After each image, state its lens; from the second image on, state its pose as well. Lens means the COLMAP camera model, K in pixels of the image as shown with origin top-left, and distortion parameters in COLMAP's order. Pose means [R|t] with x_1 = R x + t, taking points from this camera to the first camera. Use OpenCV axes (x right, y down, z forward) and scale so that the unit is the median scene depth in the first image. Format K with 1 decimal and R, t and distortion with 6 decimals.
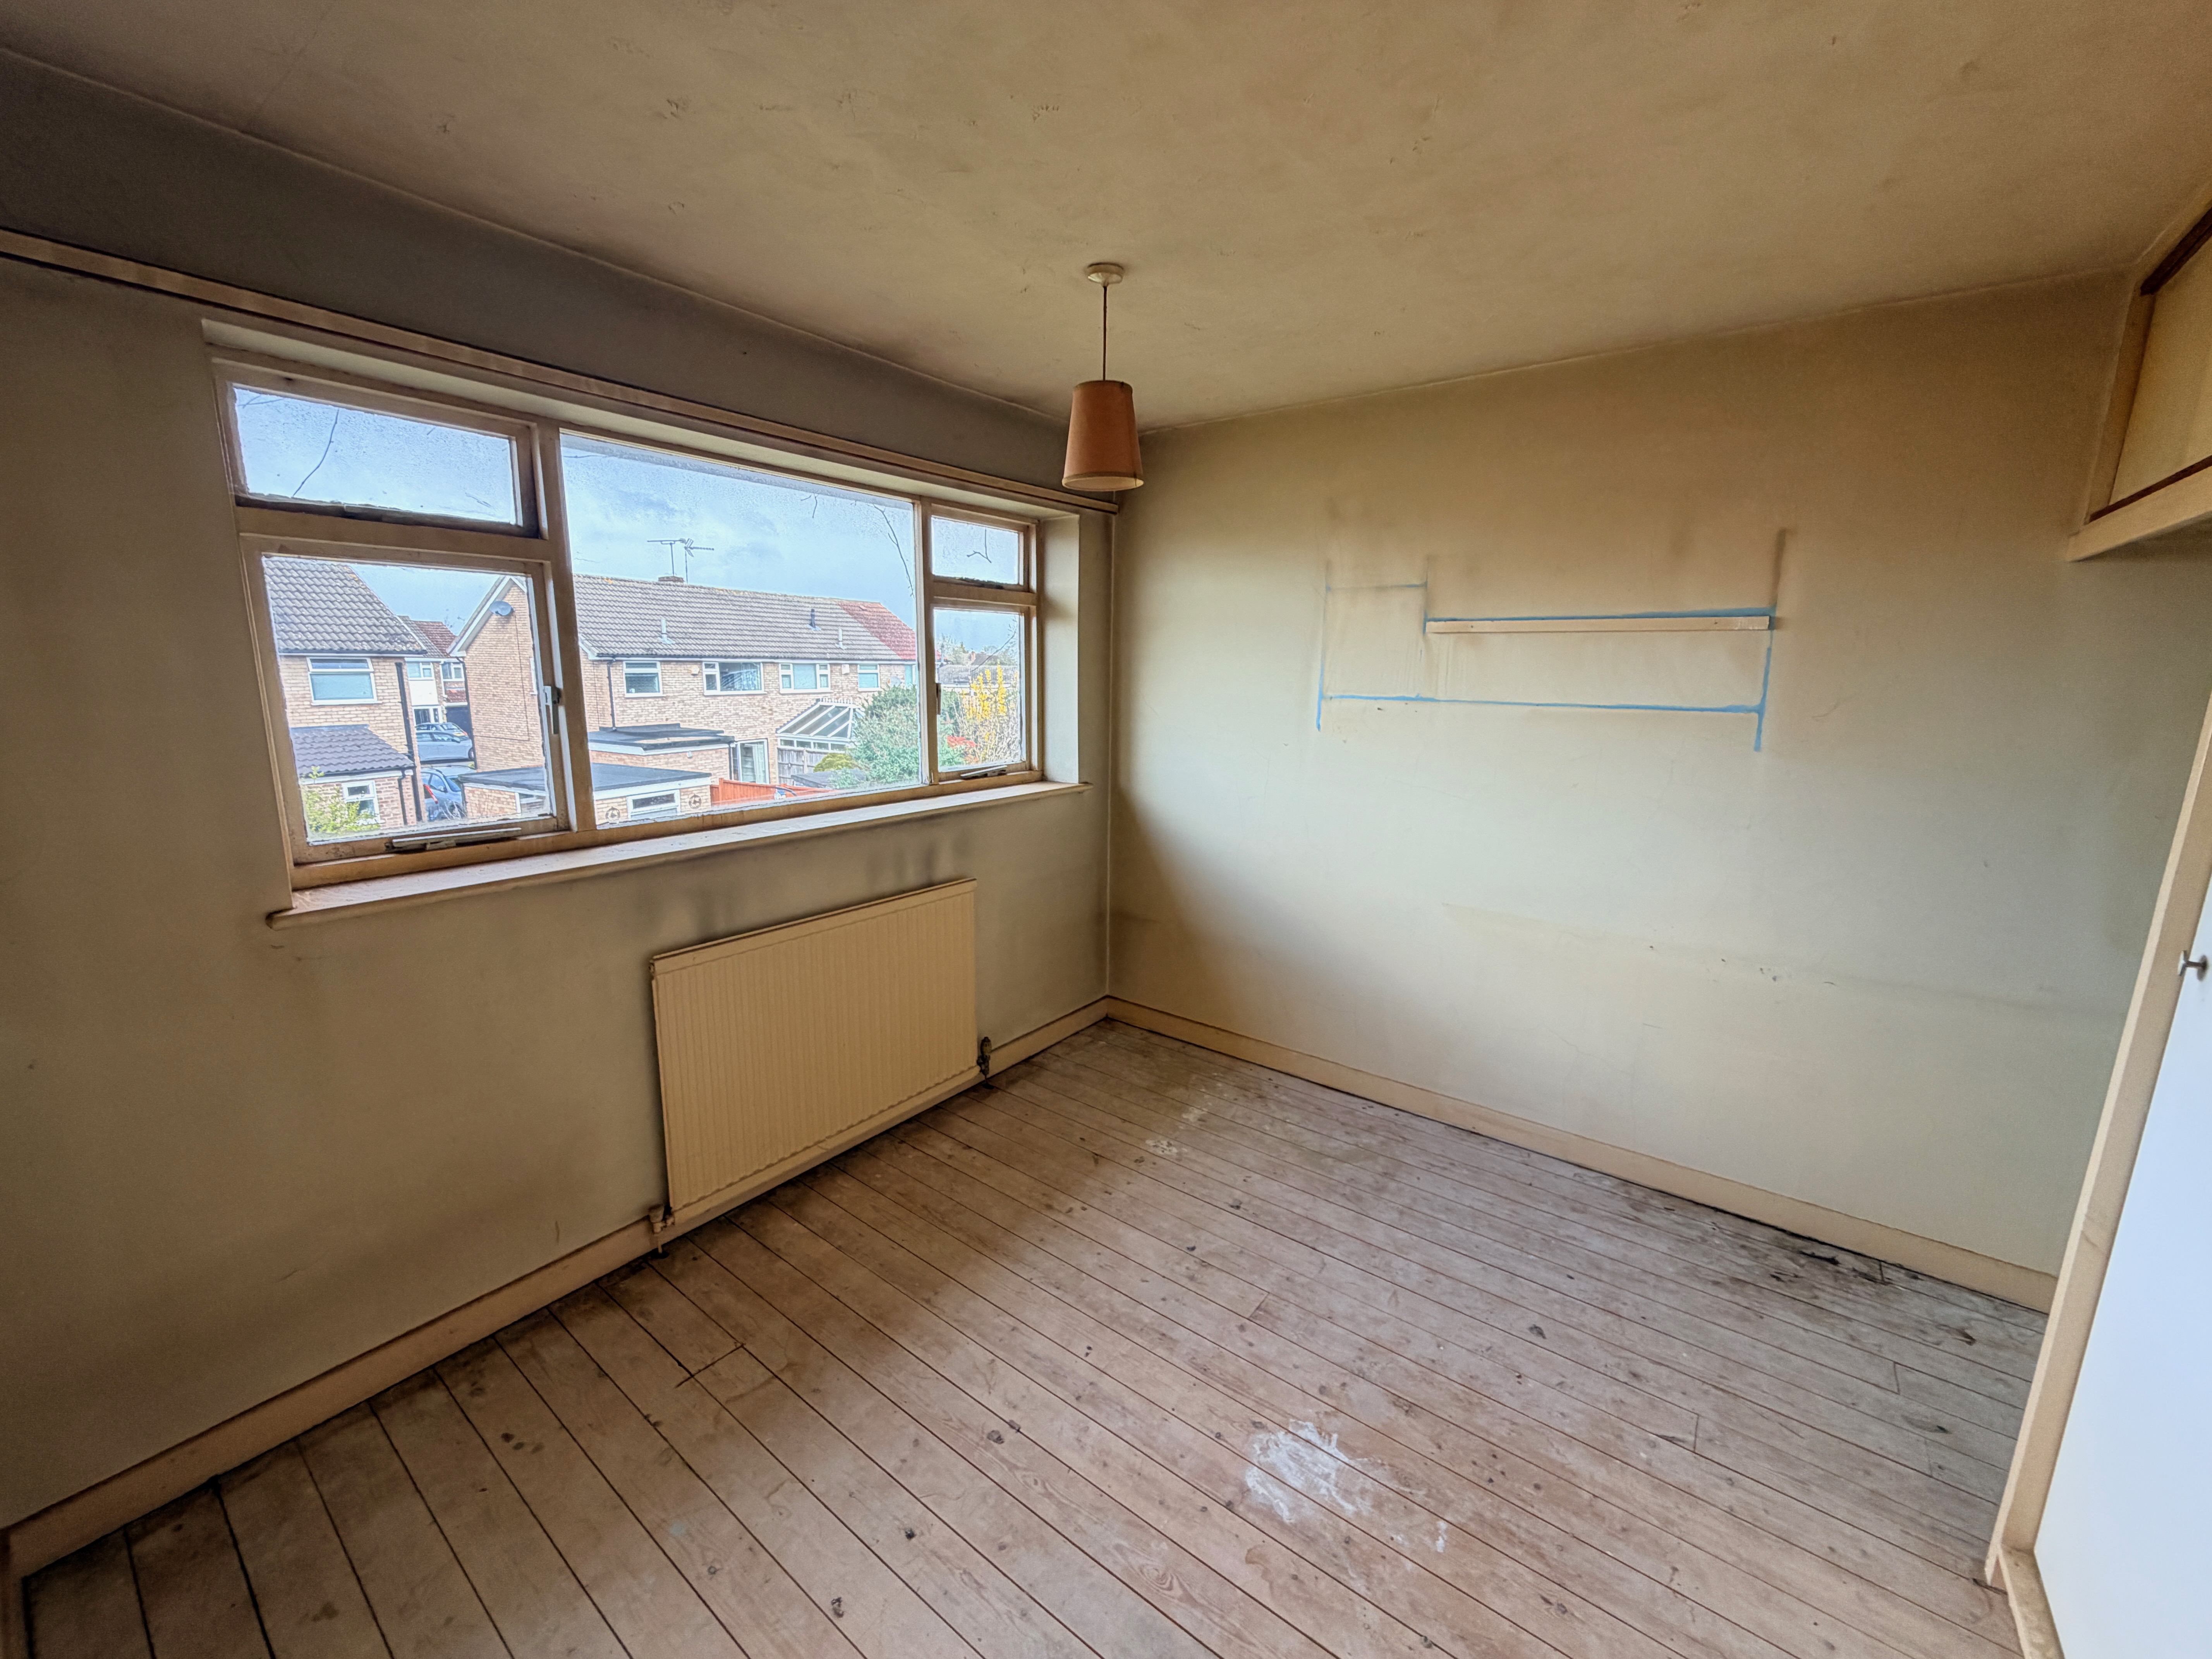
lens RADIAL K [[878.5, 0, 1099.3], [0, 878.5, 827.0], [0, 0, 1]] dist [-0.001640, -0.000151]
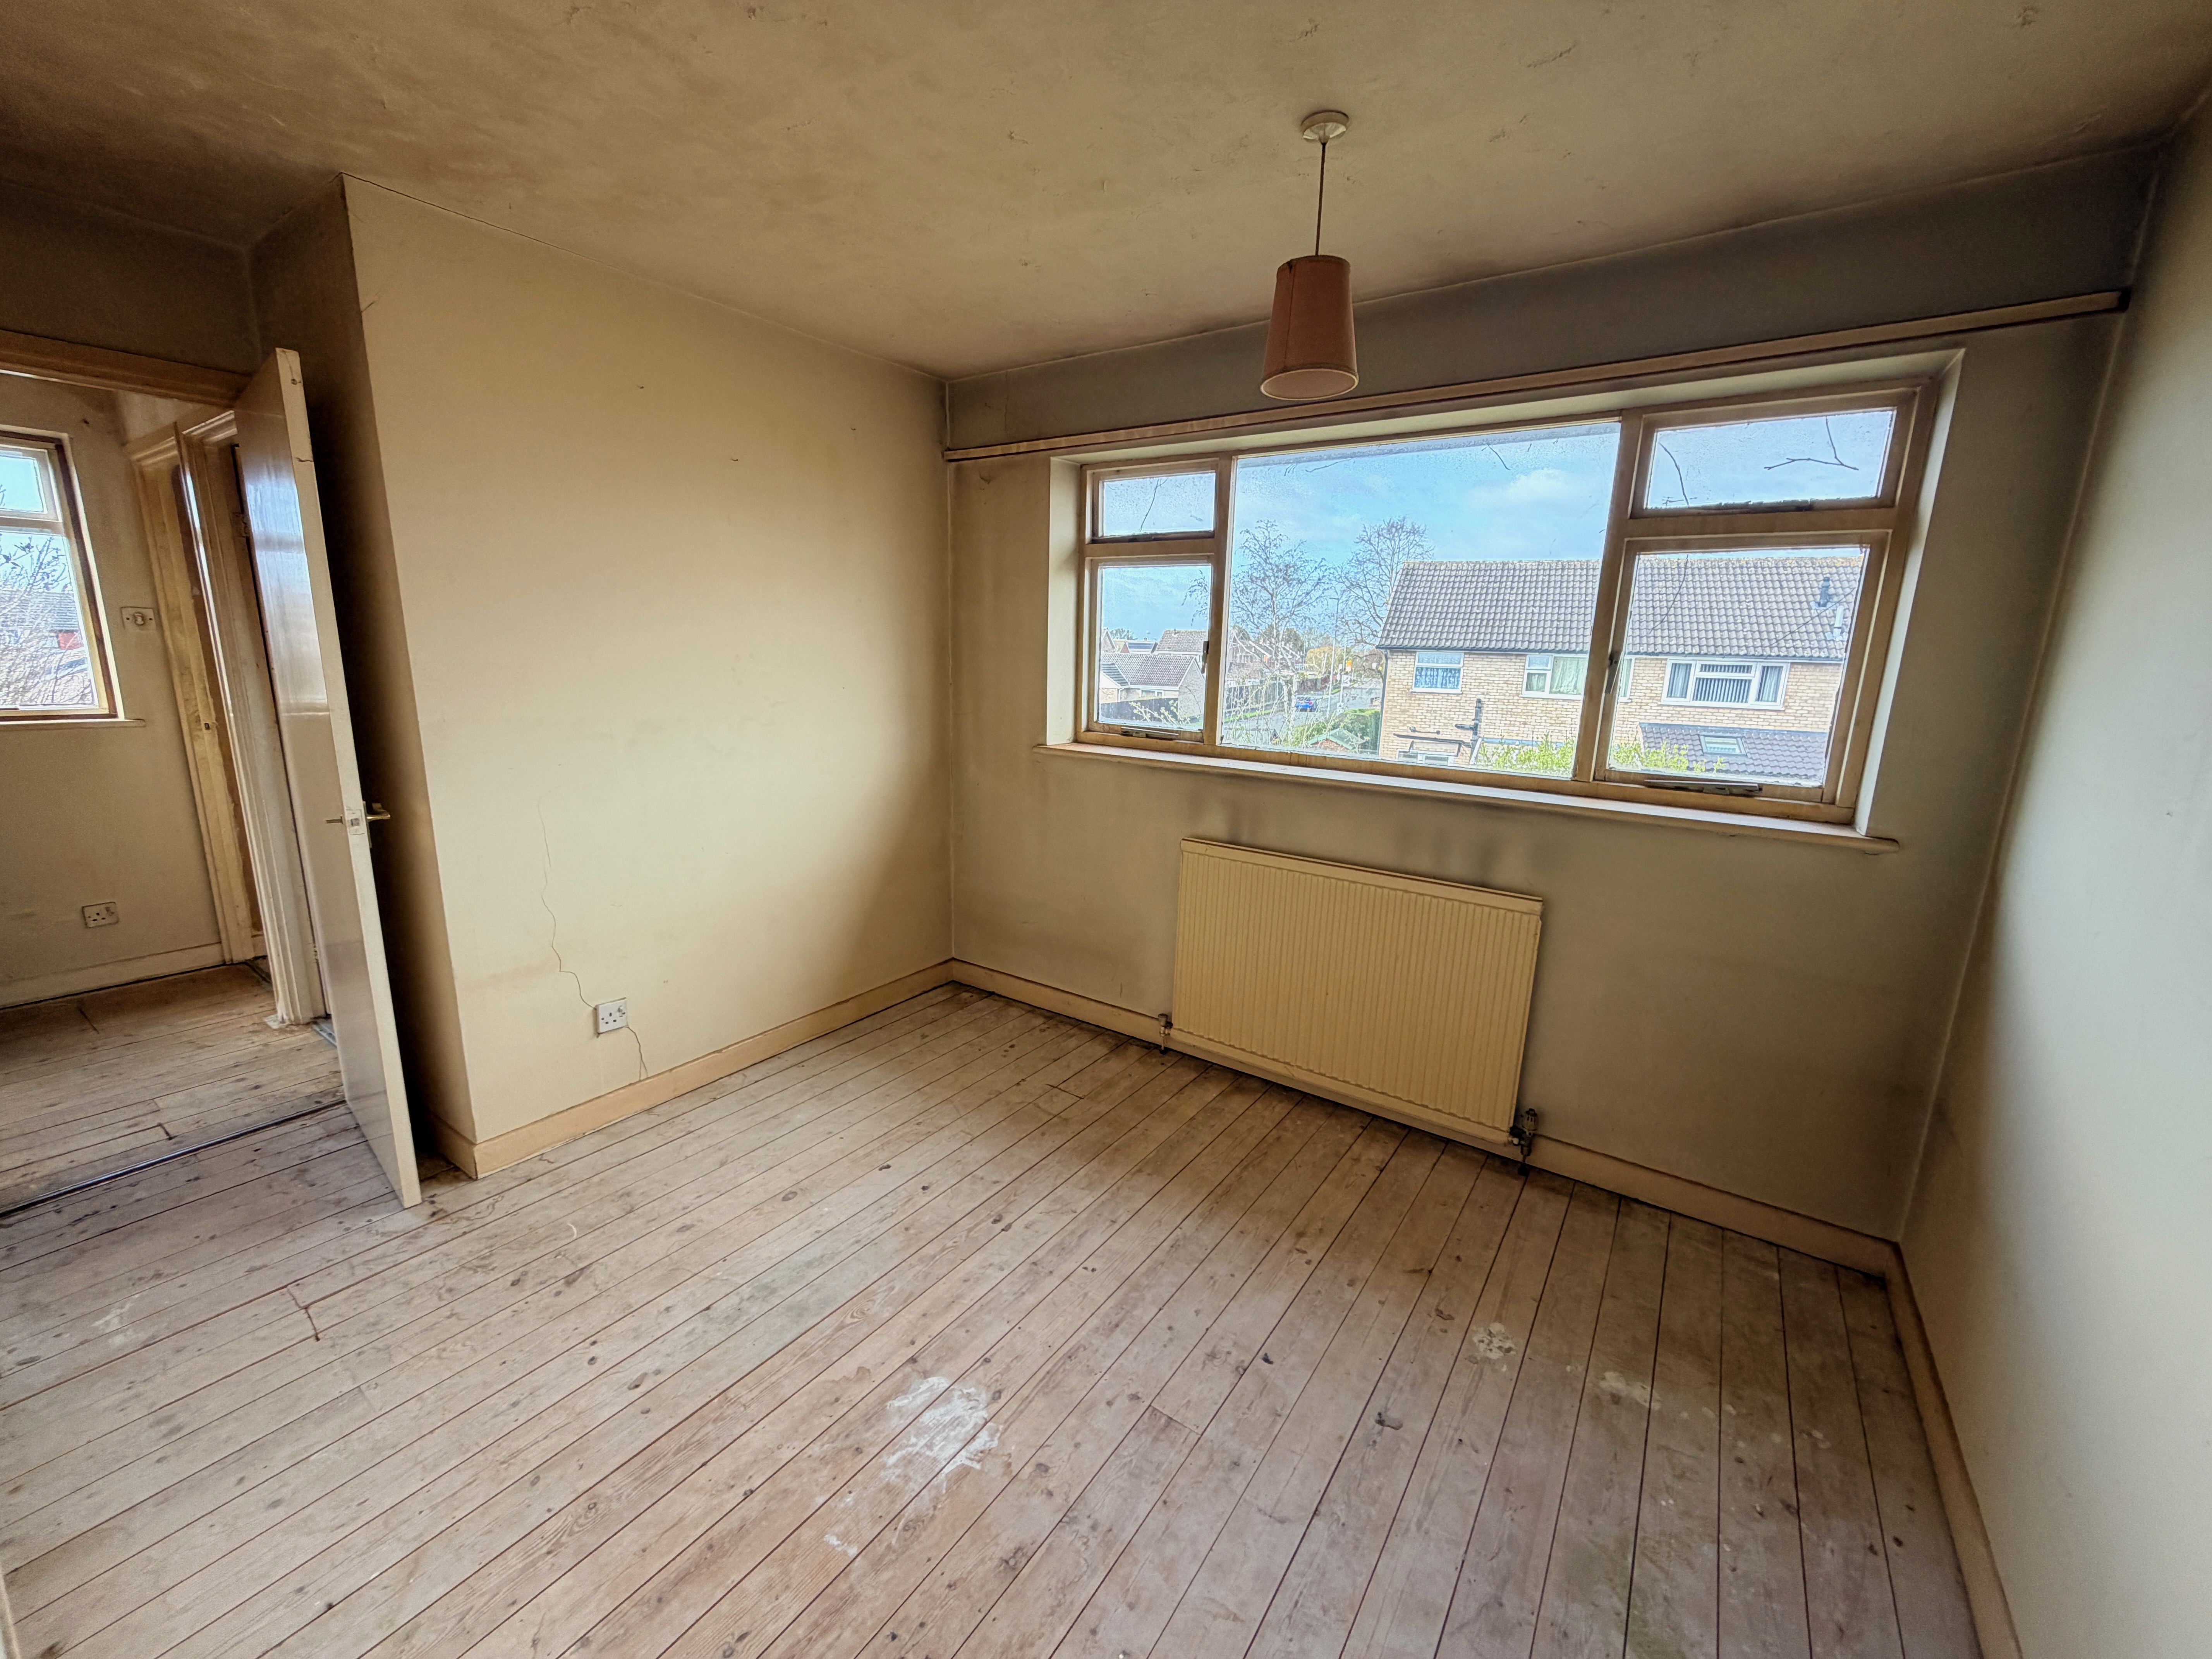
lens RADIAL K [[878.5, 0, 1099.3], [0, 878.5, 827.0], [0, 0, 1]] dist [-0.001640, -0.000151]
pose [[0.041986, 0.191875, -0.980521, 0.882597], [-0.210243, 0.961109, 0.179074, -0.090843], [0.976747, 0.198629, 0.080694, 0.802805]]
